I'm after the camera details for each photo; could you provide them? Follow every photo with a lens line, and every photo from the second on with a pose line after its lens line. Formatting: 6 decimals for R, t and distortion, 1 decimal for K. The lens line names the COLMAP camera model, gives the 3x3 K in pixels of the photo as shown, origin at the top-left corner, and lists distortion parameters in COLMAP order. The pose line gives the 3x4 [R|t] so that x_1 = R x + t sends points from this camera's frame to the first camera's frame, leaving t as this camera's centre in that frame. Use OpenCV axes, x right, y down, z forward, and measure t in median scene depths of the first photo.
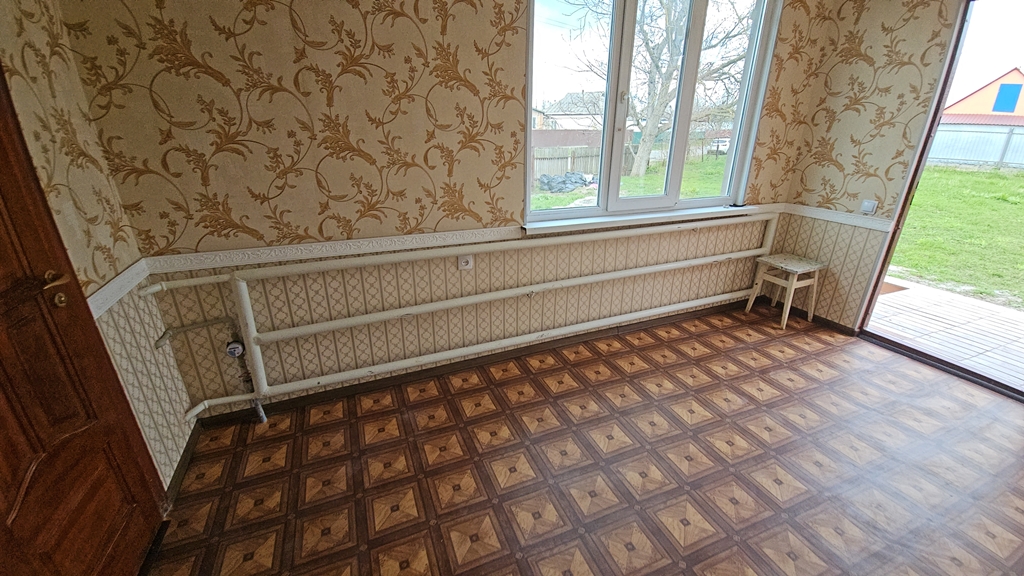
lens RADIAL K [[415.4, 0, 510.3], [0, 415.4, 290.4], [0, 0, 1]] dist [-0.000013, -0.000292]
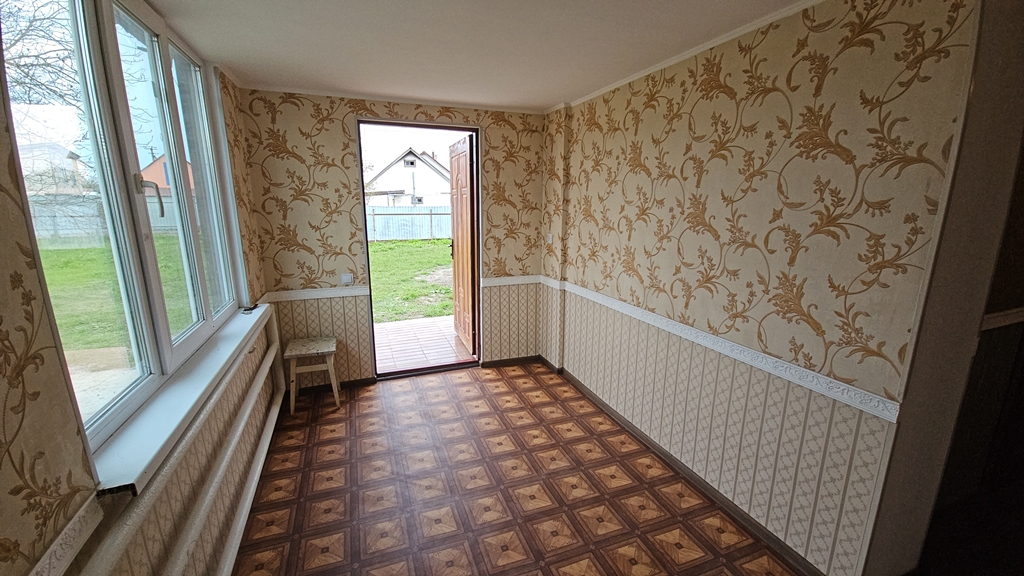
lens RADIAL K [[415.4, 0, 510.3], [0, 415.4, 290.4], [0, 0, 1]] dist [-0.000013, -0.000292]
pose [[0.021971, -0.215742, 0.976203, -0.254540], [0.364271, 0.911045, 0.193143, -0.214505], [-0.931034, 0.351359, 0.098605, 0.436207]]
